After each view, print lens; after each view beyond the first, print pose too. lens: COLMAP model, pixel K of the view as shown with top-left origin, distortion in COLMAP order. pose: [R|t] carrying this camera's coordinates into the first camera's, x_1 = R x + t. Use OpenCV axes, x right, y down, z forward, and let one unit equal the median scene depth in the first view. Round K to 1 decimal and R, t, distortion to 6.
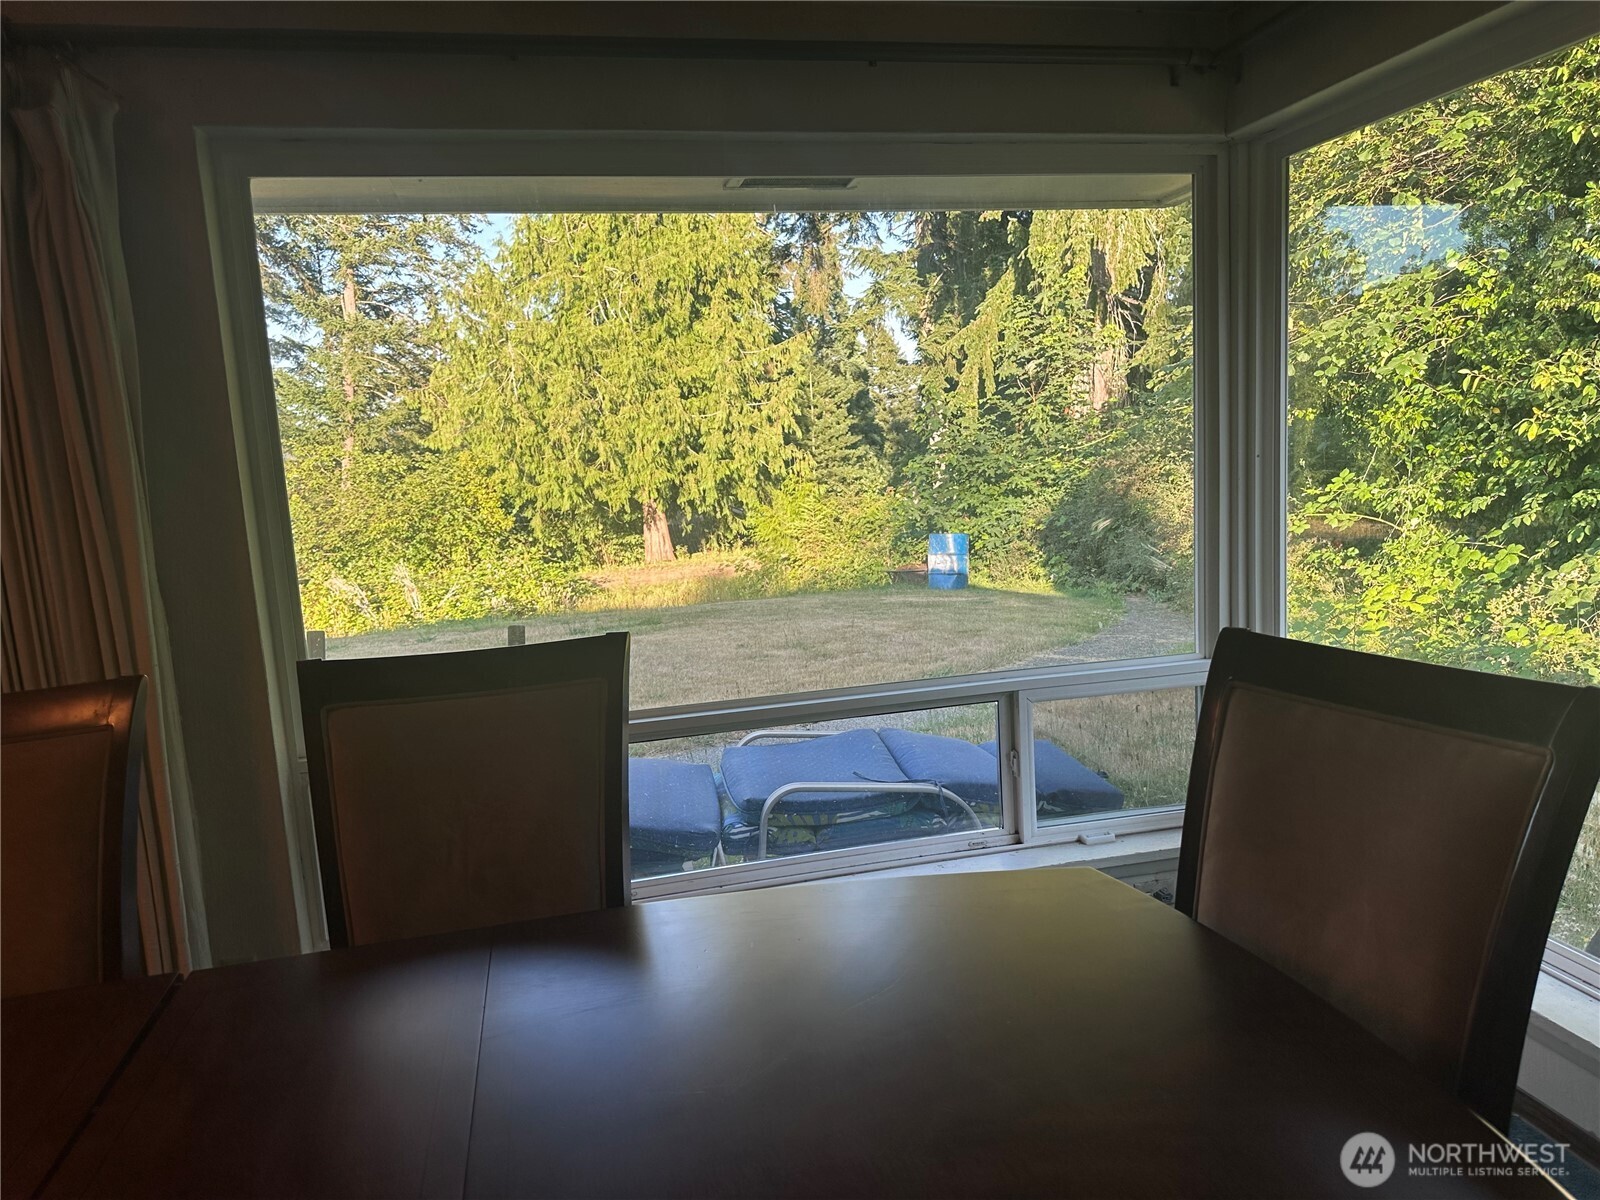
lens RADIAL K [[1135.8, 0, 800.6], [0, 1135.8, 600.3], [0, 0, 1]] dist [0.062719, -0.069114]
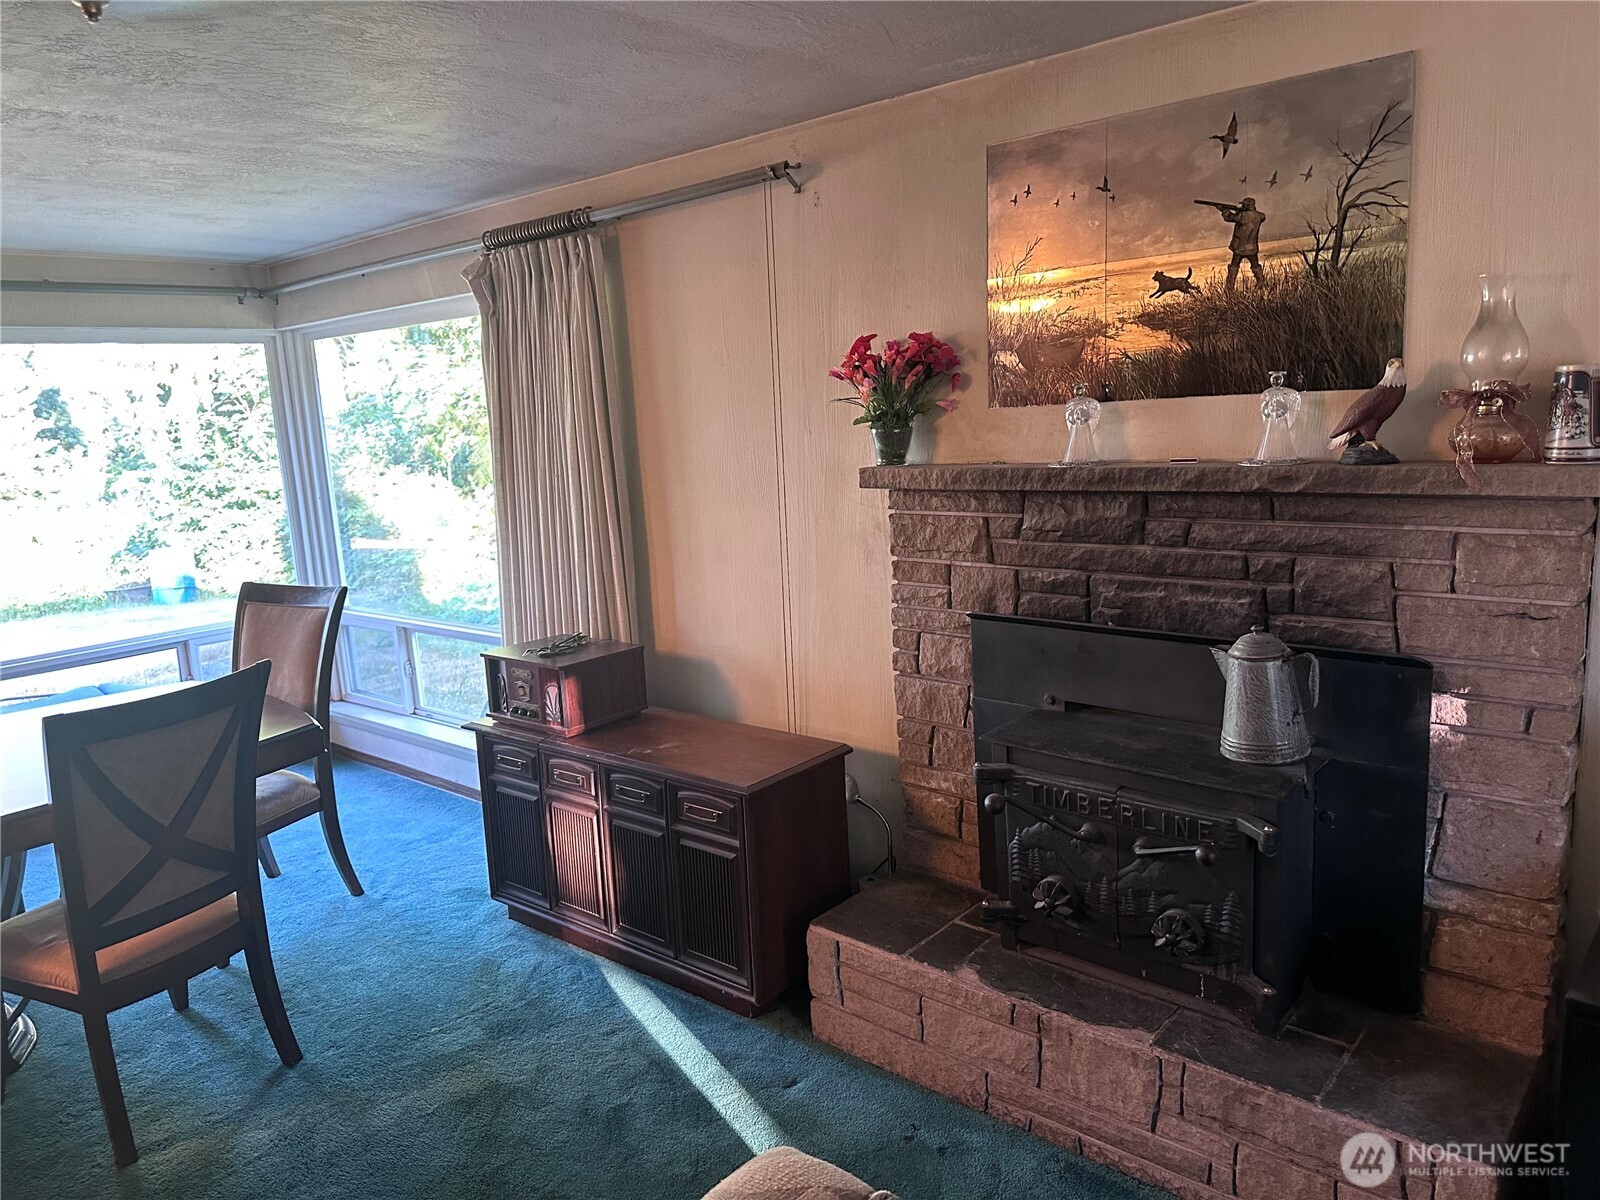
lens RADIAL K [[1135.8, 0, 785.1], [0, 1135.8, 587.9], [0, 0, 1]] dist [0.062719, -0.069114]
pose [[0.817799, -0.084793, 0.569224, -0.013319], [0.091723, 0.995647, 0.016535, 0.016132], [-0.568148, 0.038688, 0.822016, -0.252941]]
